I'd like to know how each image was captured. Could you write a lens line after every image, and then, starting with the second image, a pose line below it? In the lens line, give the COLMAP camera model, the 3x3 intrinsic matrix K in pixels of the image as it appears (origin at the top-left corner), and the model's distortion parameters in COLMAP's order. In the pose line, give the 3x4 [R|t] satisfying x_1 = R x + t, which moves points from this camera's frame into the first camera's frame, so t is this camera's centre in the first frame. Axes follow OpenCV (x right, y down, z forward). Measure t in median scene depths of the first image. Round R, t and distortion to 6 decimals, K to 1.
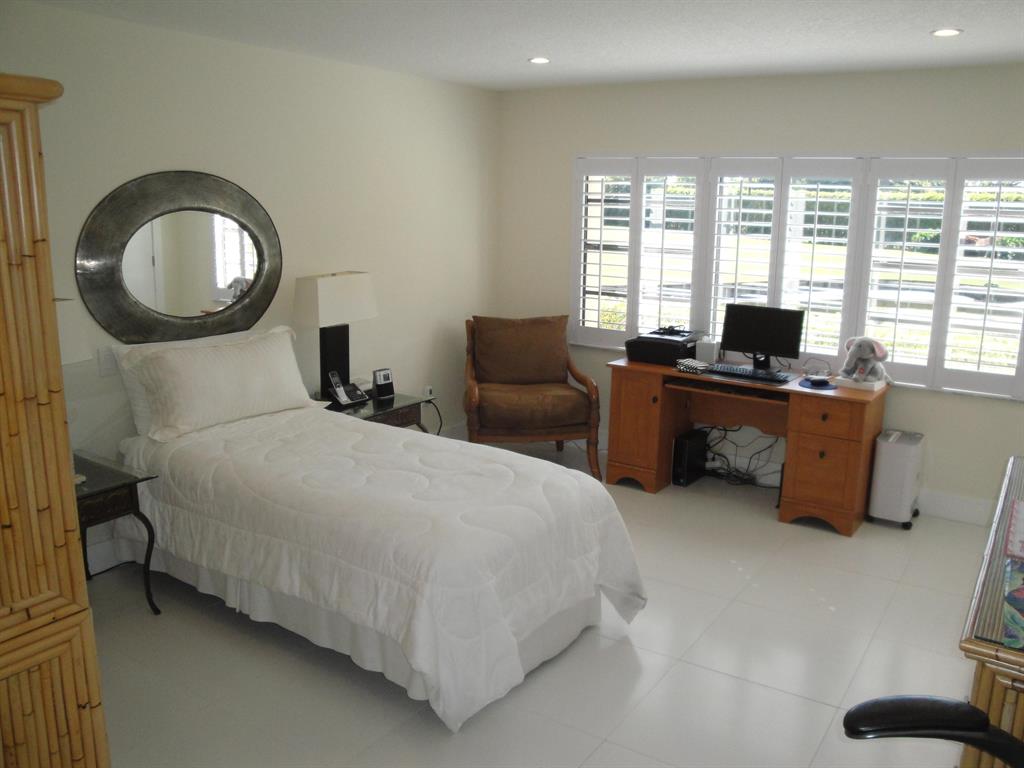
lens RADIAL K [[850.6, 0, 509.9], [0, 850.6, 380.5], [0, 0, 1]] dist [-0.155175, 0.138592]
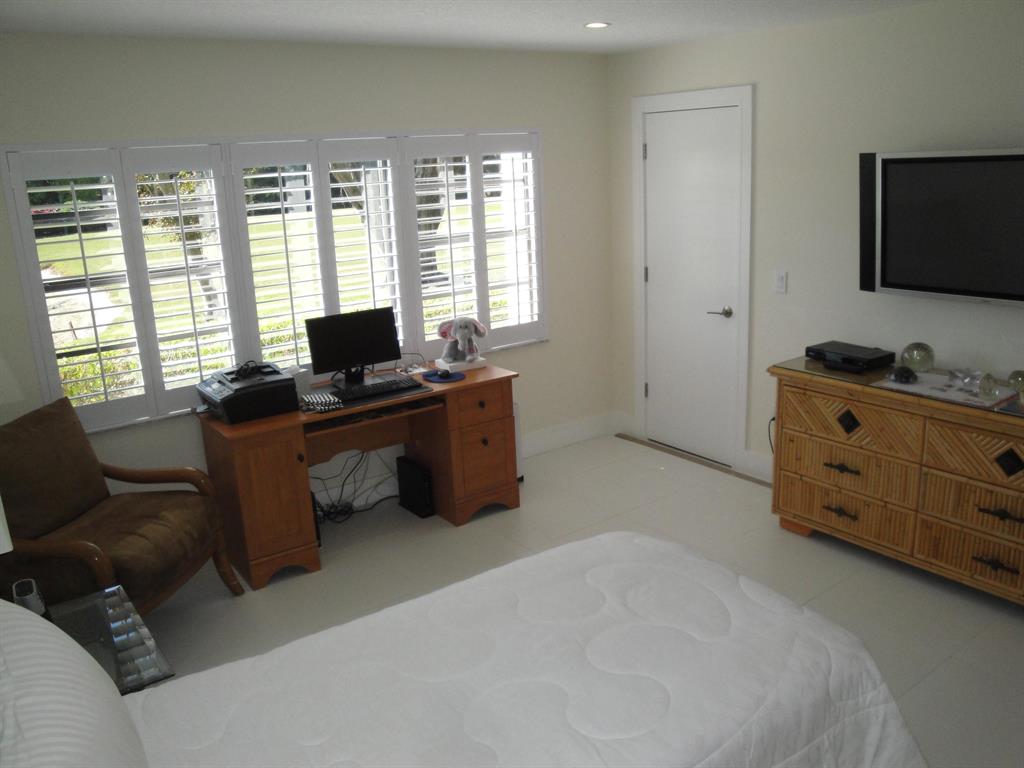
lens RADIAL K [[850.6, 0, 511.2], [0, 850.6, 385.0], [0, 0, 1]] dist [-0.155175, 0.138592]
pose [[0.336376, -0.274760, 0.900754, -0.446138], [0.242582, 0.949494, 0.199037, -0.149170], [-0.909948, 0.151556, 0.386039, 0.518280]]
